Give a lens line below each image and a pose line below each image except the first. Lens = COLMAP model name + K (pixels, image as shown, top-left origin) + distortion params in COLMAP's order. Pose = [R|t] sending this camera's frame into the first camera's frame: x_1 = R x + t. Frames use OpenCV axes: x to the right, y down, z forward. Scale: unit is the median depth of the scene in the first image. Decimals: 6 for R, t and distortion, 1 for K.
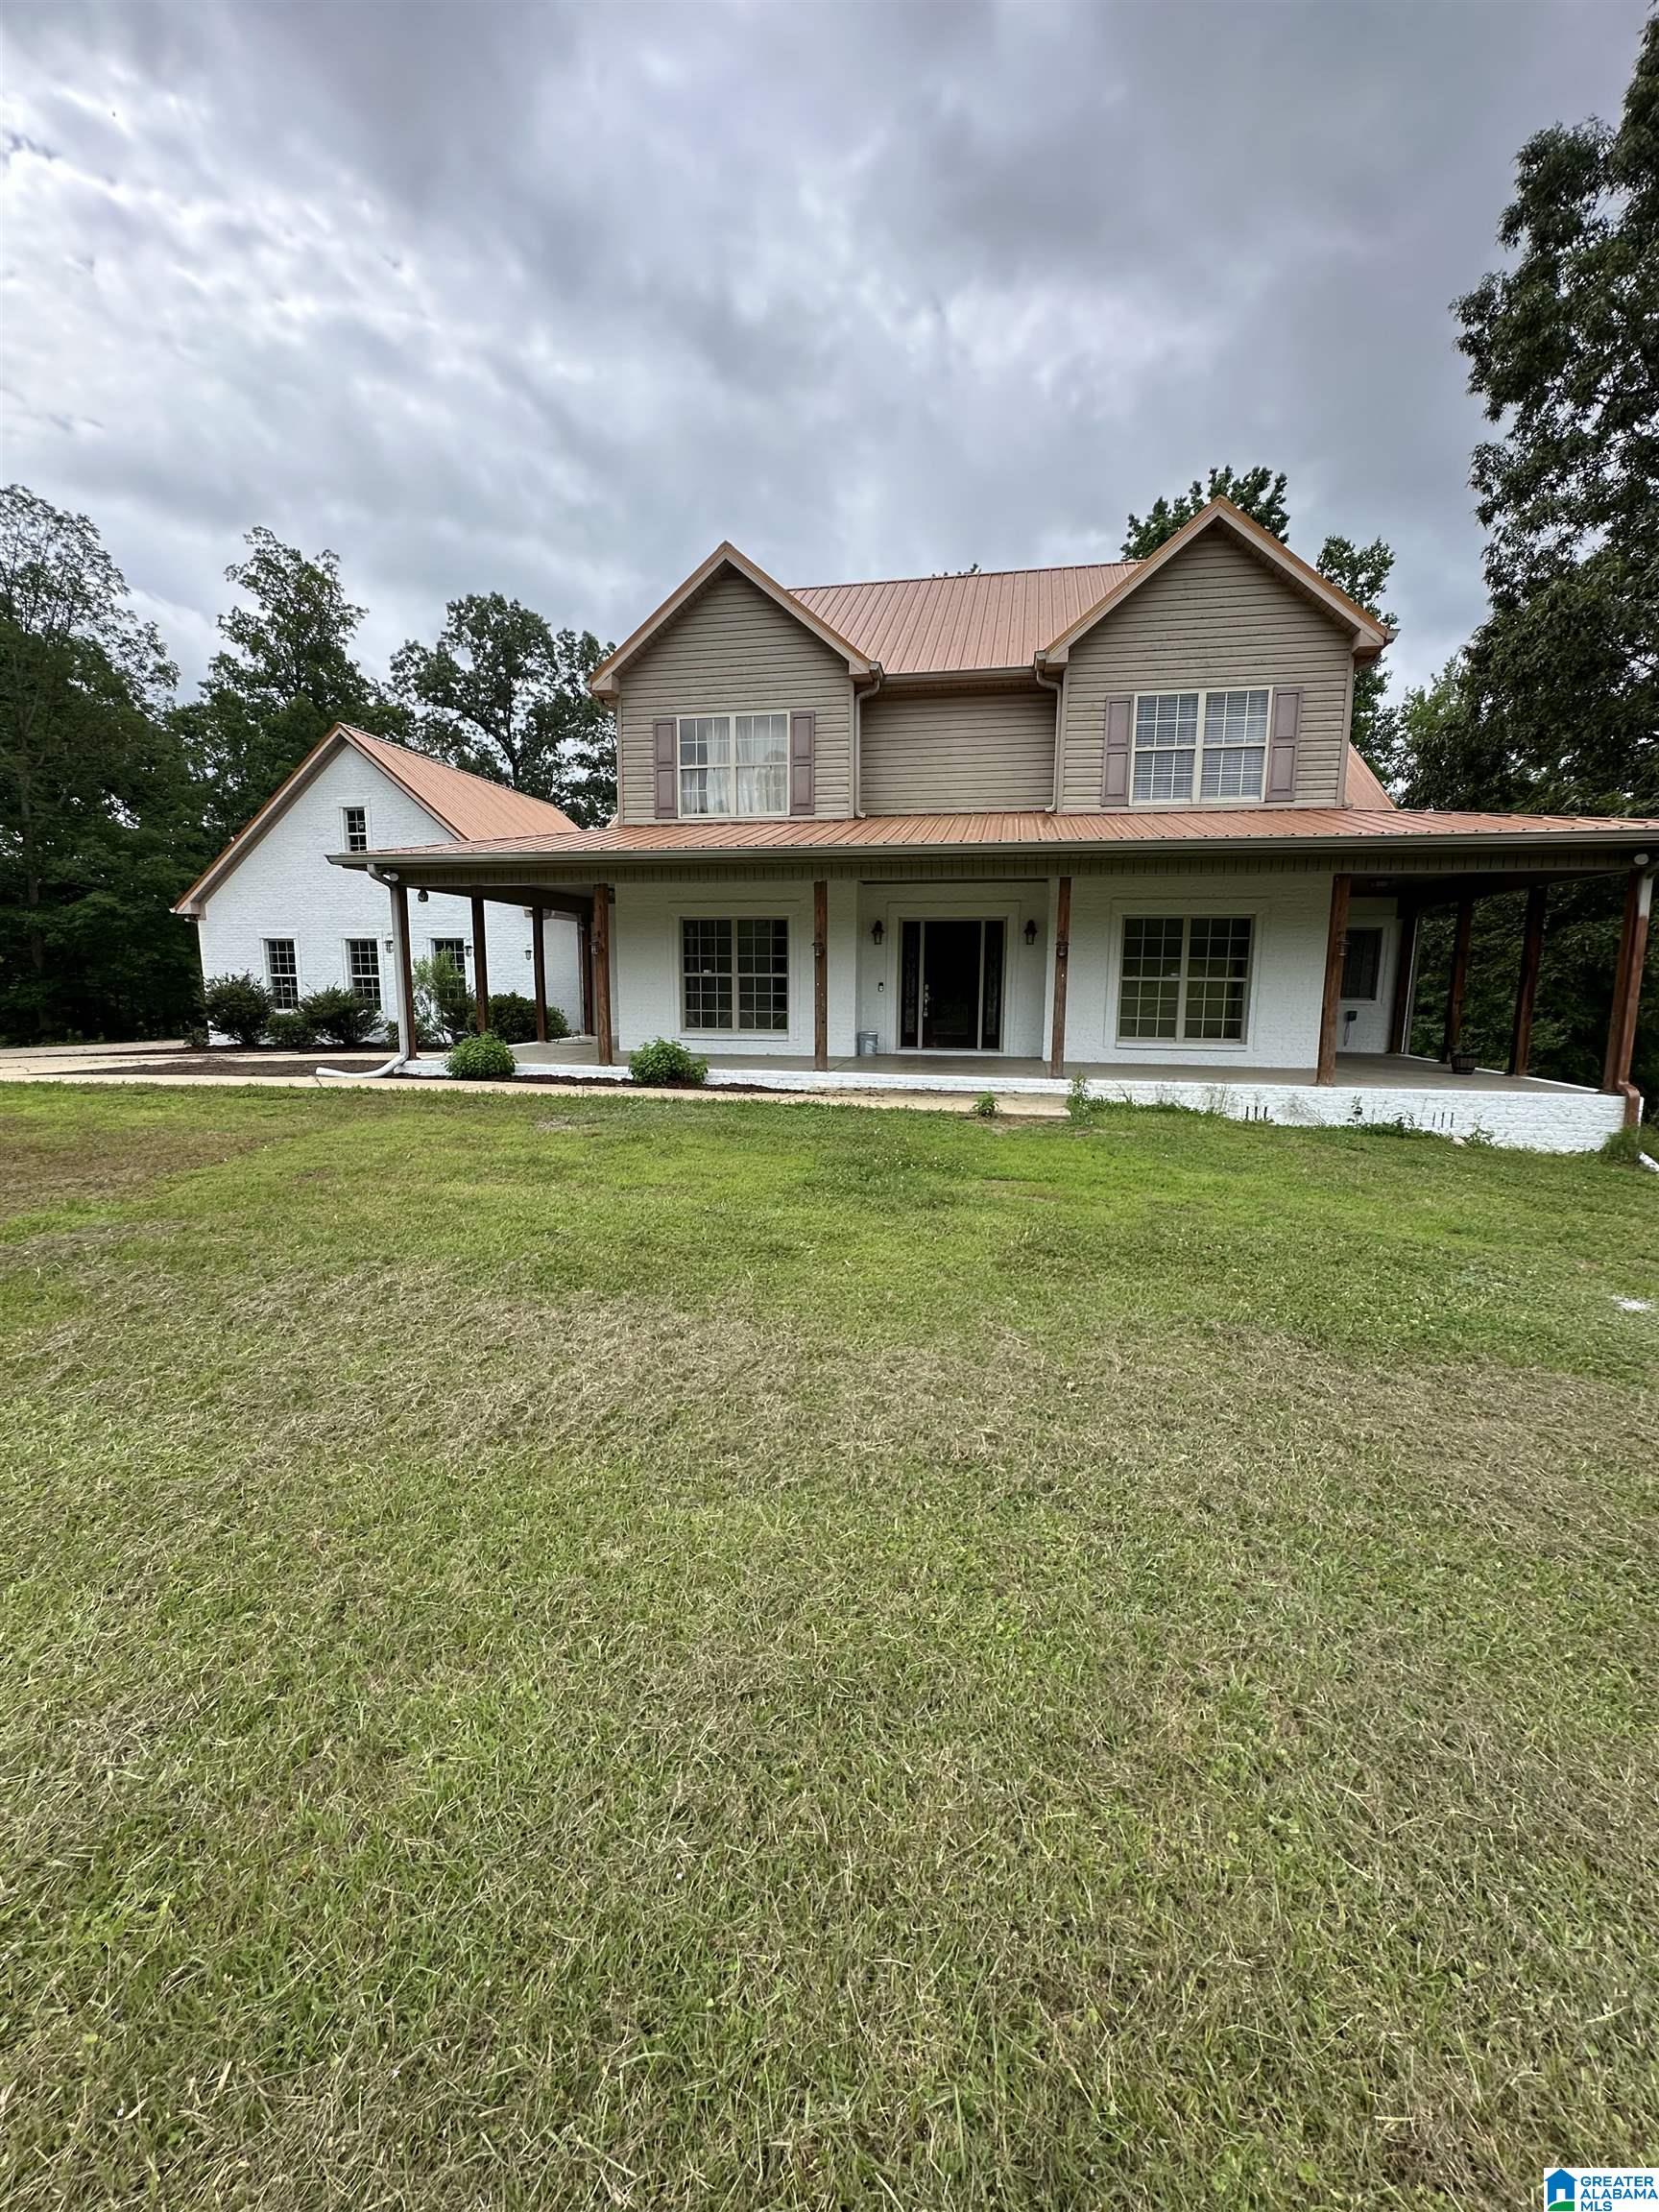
lens RADIAL K [[886.8, 0, 835.0], [0, 886.8, 1111.2], [0, 0, 1]] dist [0.000198, 0.000603]
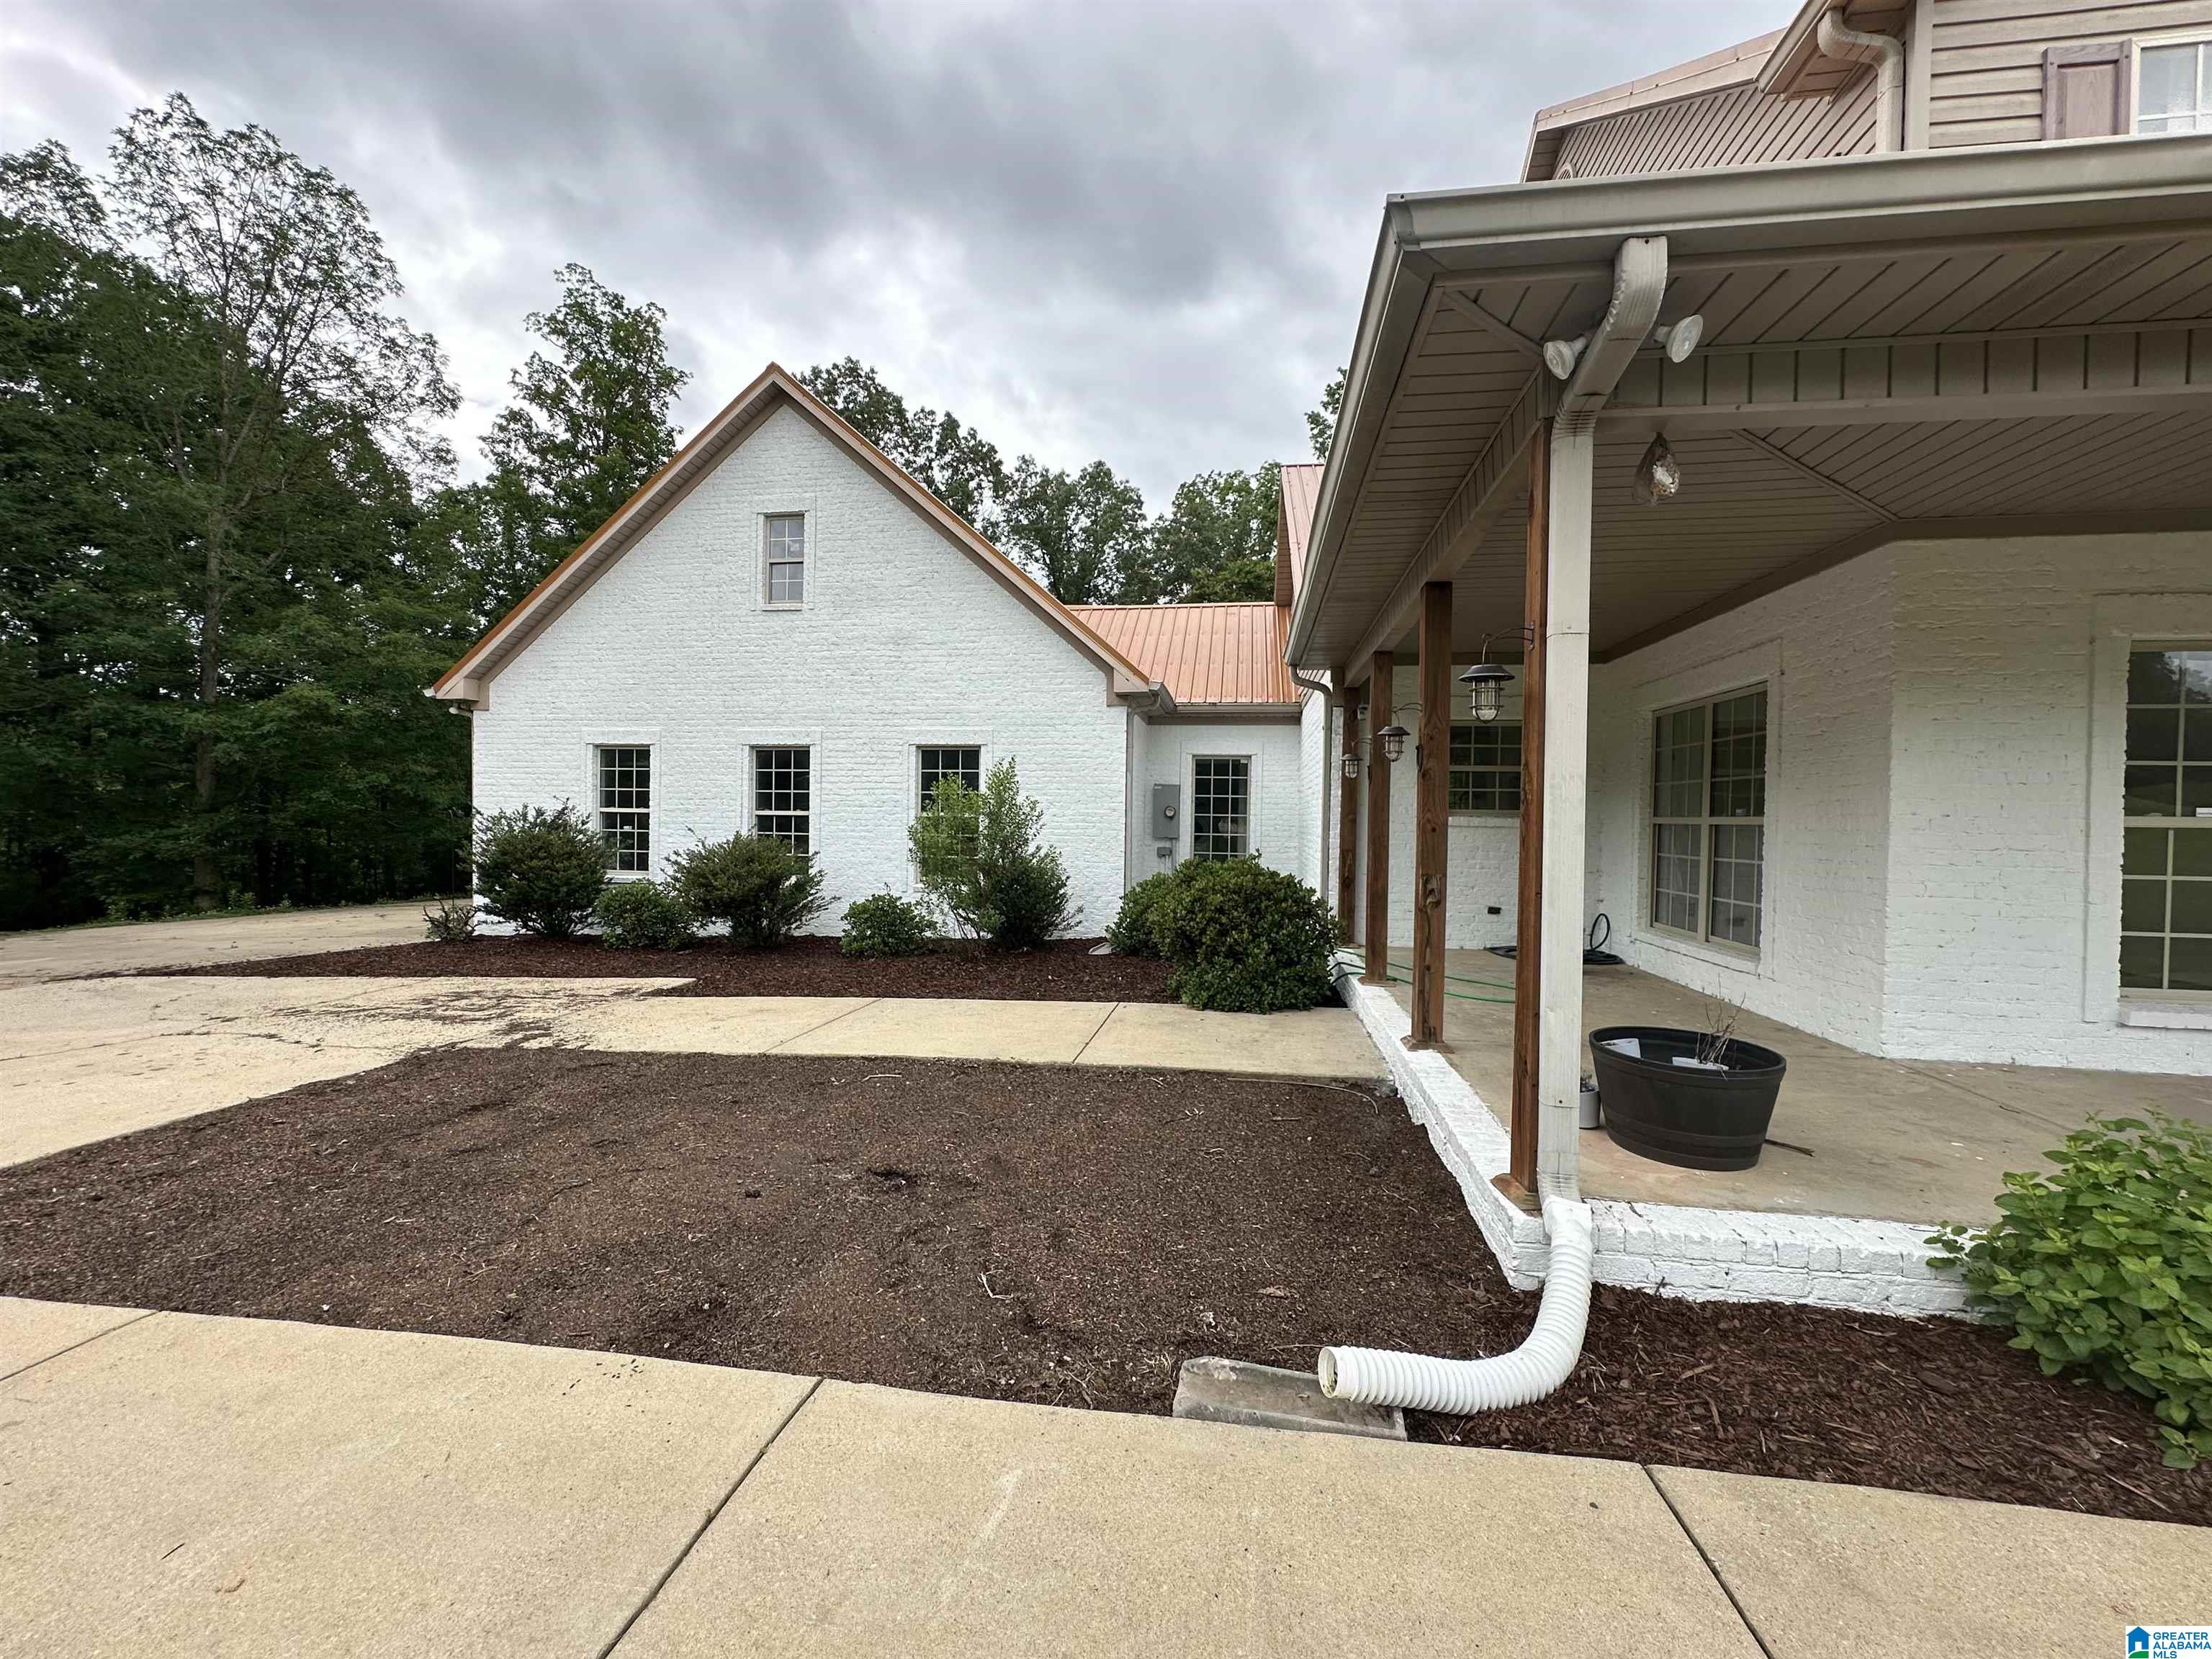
lens RADIAL K [[886.8, 0, 1108.9], [0, 886.8, 826.6], [0, 0, 1]] dist [0.000198, 0.000603]
pose [[0.999193, 0.005128, 0.039849, -0.265034], [0.000299, 0.990845, -0.135005, -0.052976], [-0.040176, 0.134908, 0.990043, 0.343119]]
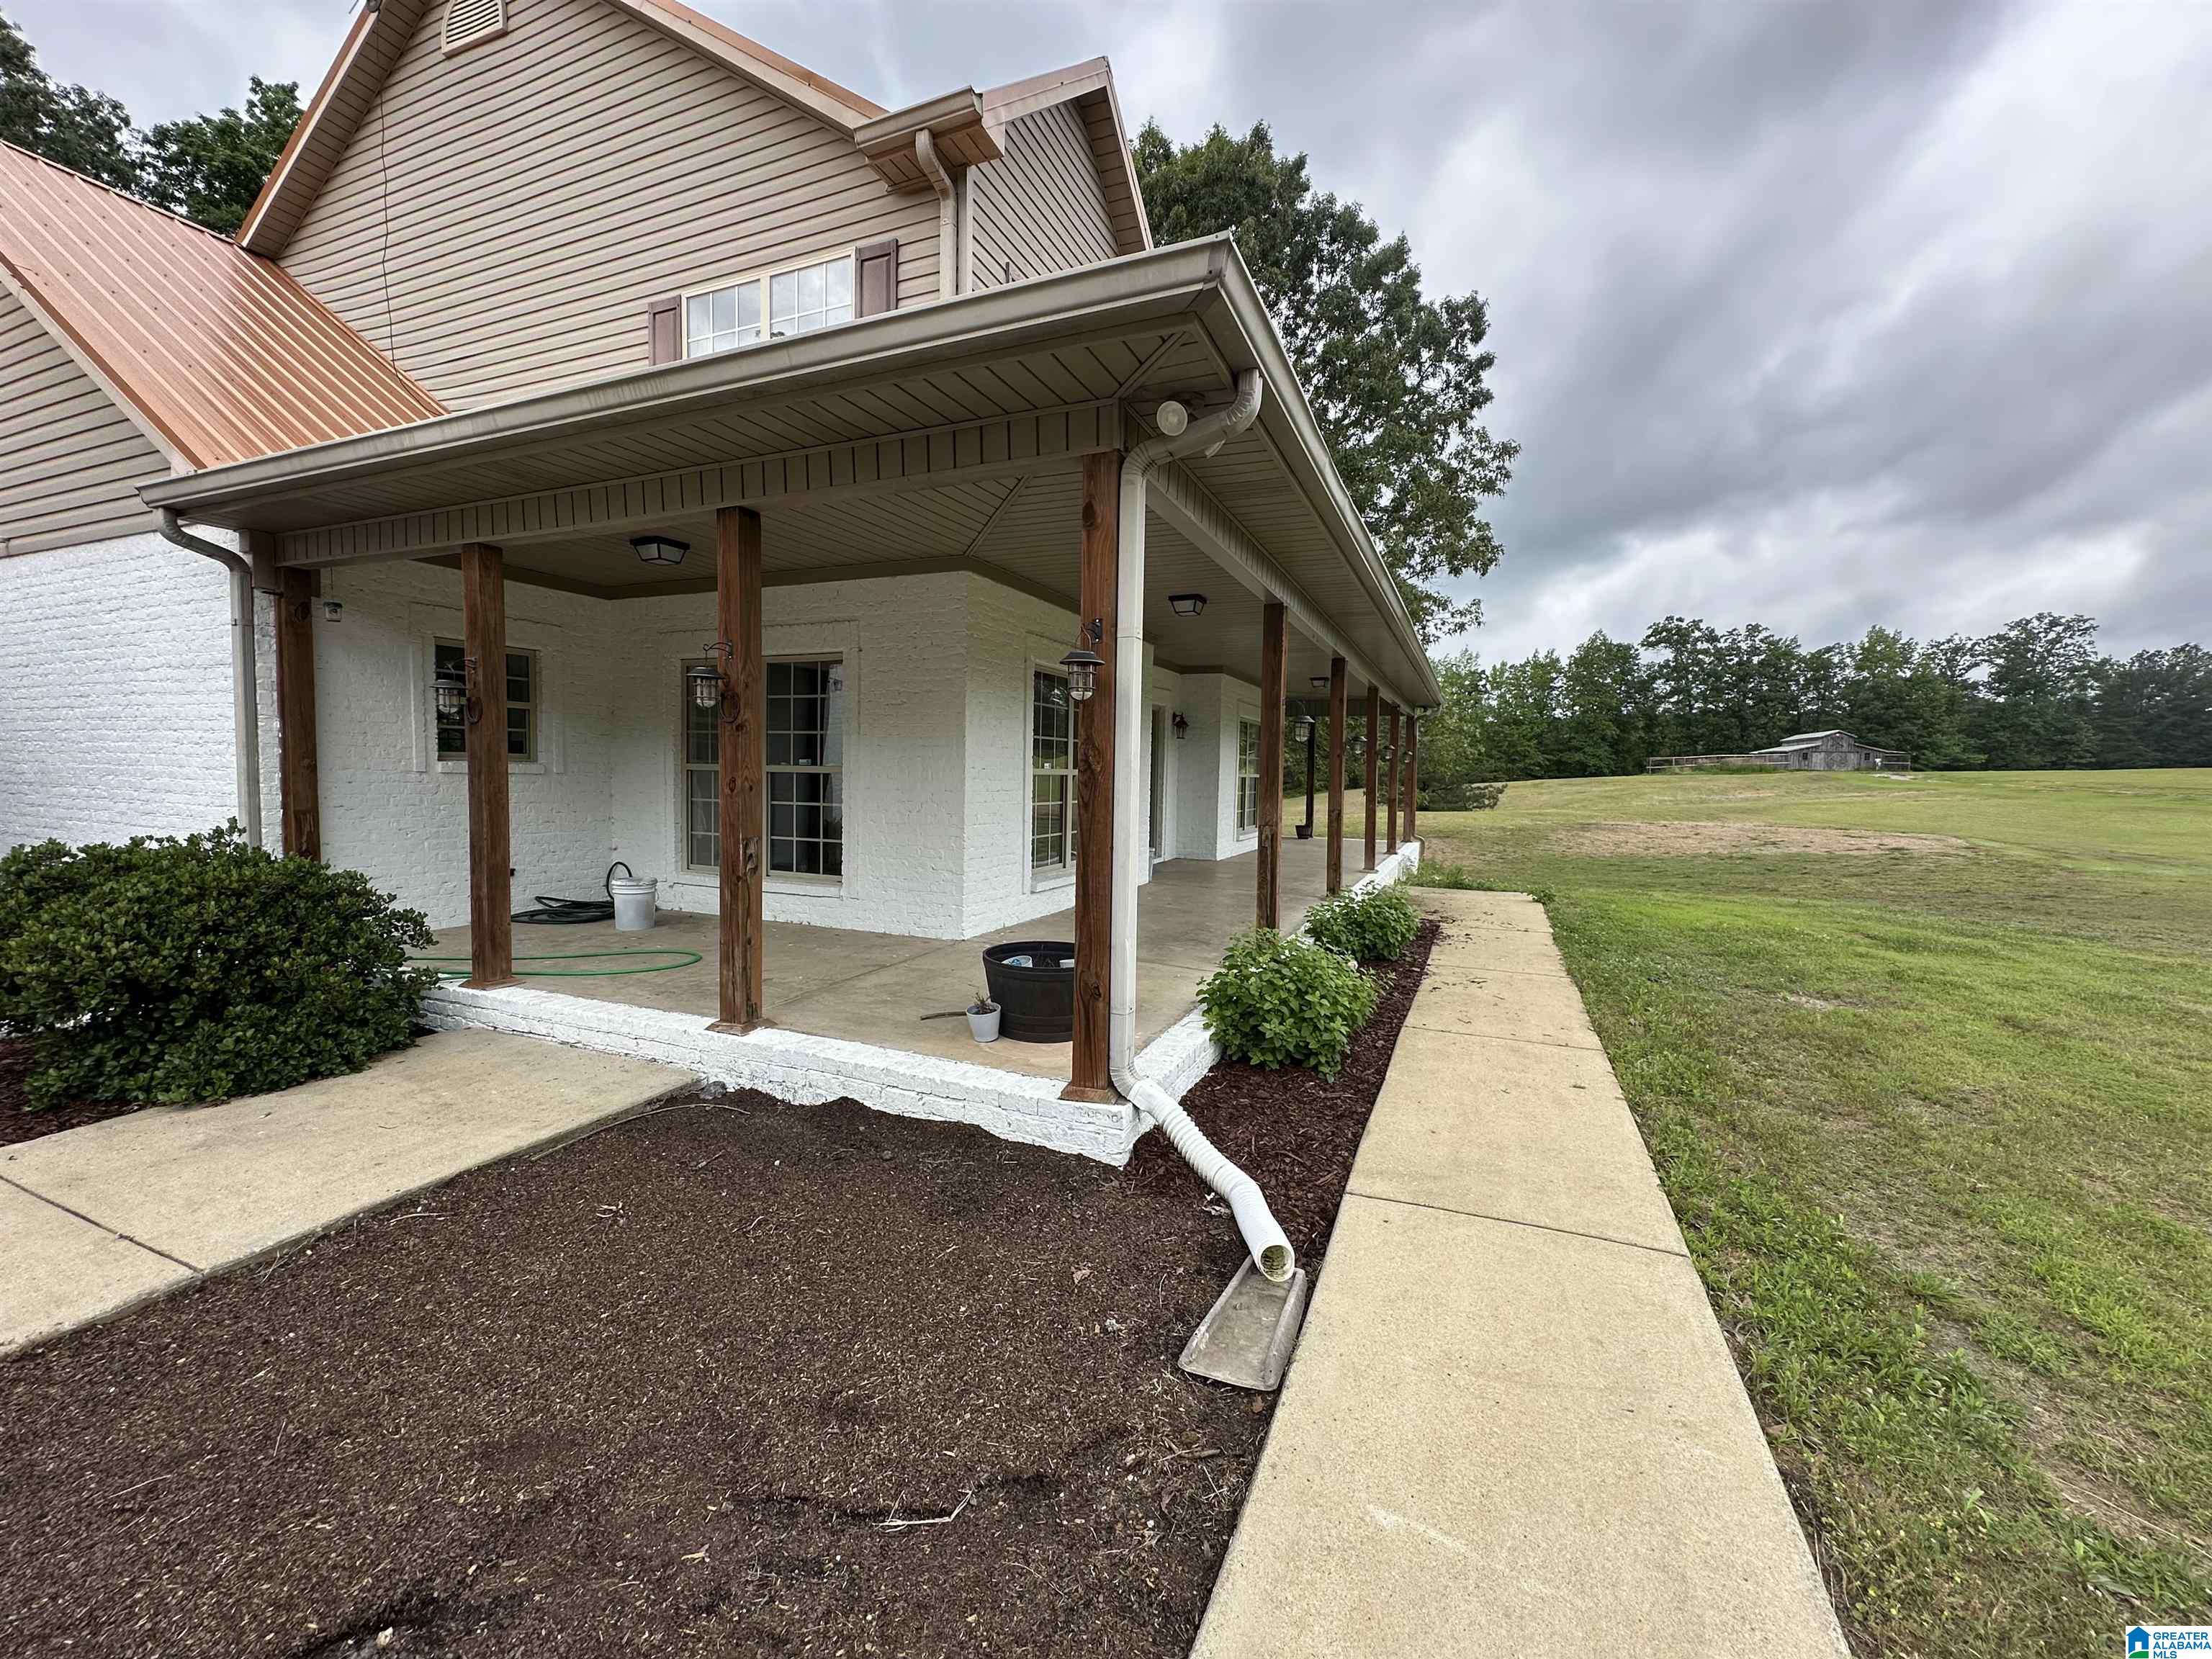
lens RADIAL K [[886.8, 0, 1105.4], [0, 886.8, 822.8], [0, 0, 1]] dist [0.000198, 0.000603]
pose [[0.212501, -0.063776, 0.975077, -0.331479], [0.126303, 0.991290, 0.037311, -0.067033], [-0.968964, 0.115227, 0.218706, 0.414618]]
